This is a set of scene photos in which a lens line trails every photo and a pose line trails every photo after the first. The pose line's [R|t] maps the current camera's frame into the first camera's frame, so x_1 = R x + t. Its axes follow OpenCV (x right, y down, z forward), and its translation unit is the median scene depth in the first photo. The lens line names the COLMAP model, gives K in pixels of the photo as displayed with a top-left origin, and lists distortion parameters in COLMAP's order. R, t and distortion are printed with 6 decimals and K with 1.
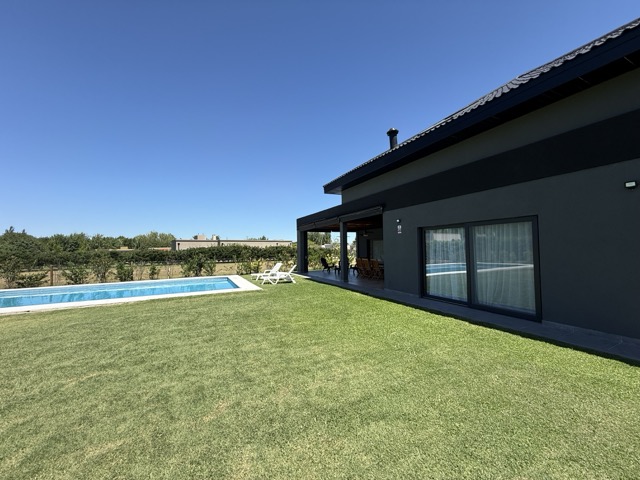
lens RADIAL K [[250.7, 0, 318.2], [0, 250.7, 243.0], [0, 0, 1]] dist [-0.000045, 0.000046]
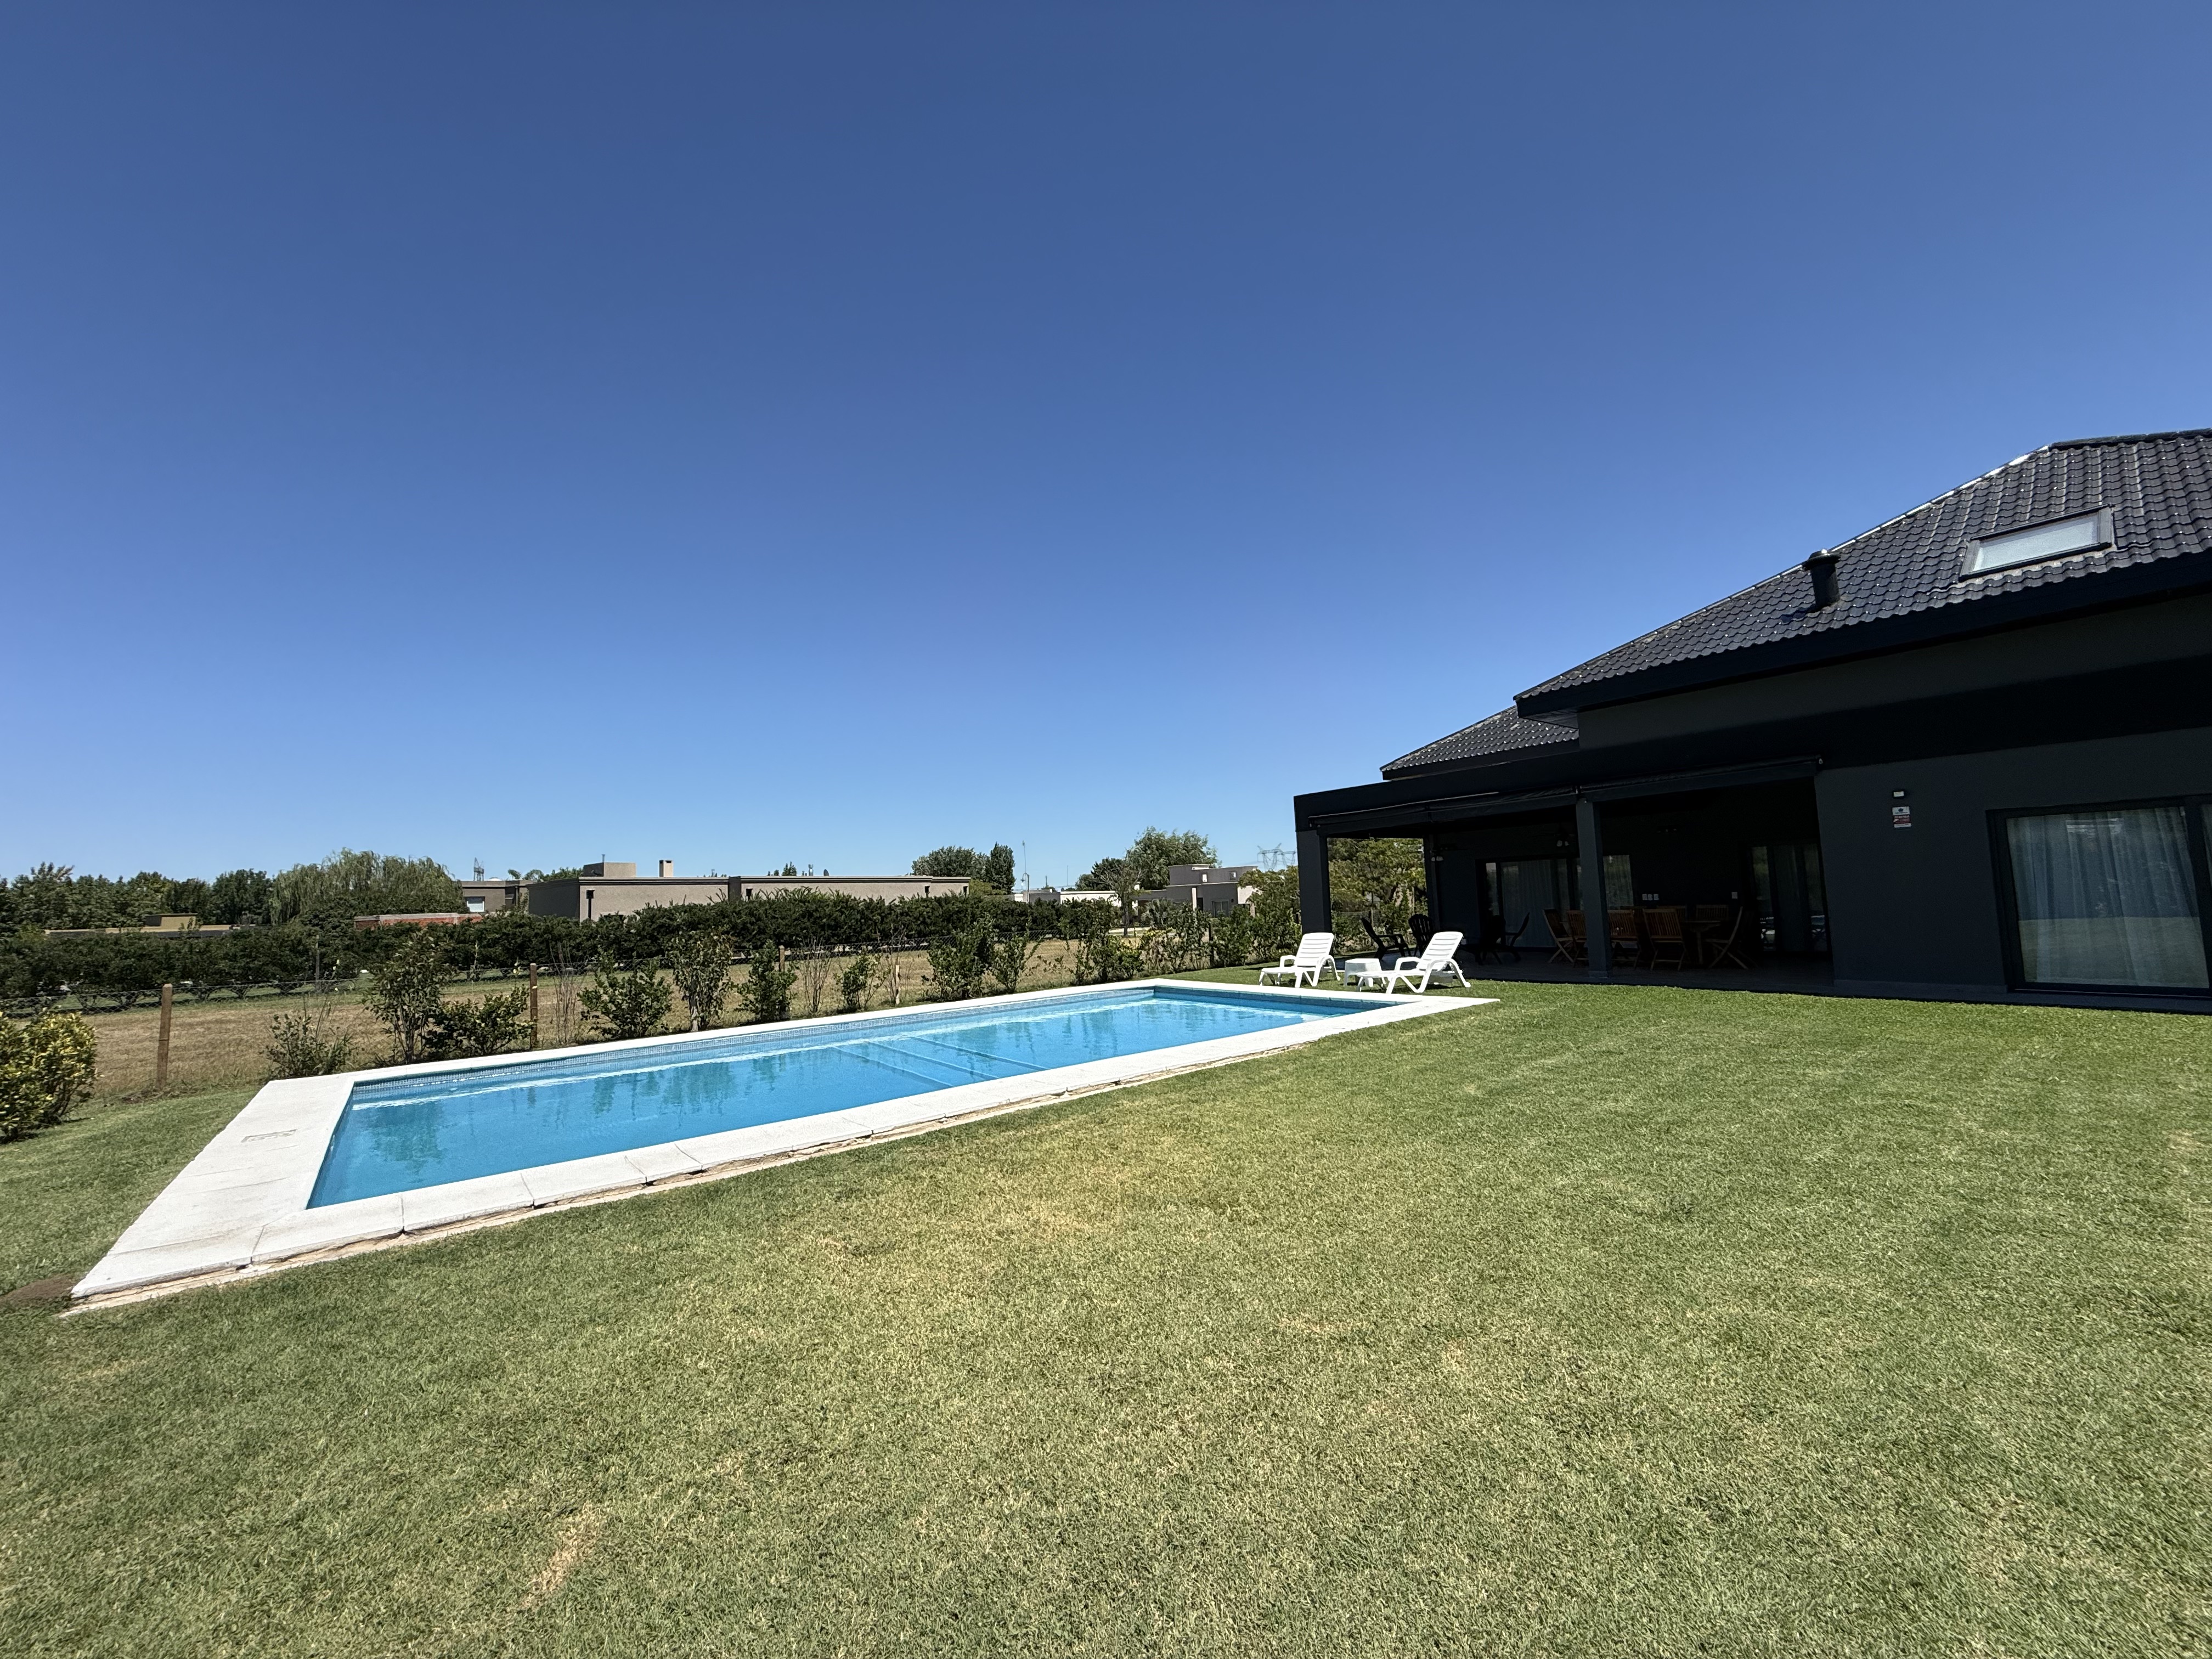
lens RADIAL K [[879.3, 0, 1098.8], [0, 879.3, 830.5], [0, 0, 1]] dist [-0.000194, -0.000019]
pose [[0.978316, -0.004196, 0.207076, -0.552591], [0.017817, 0.997794, -0.063954, 0.013963], [-0.206350, 0.066257, 0.976232, -0.017769]]
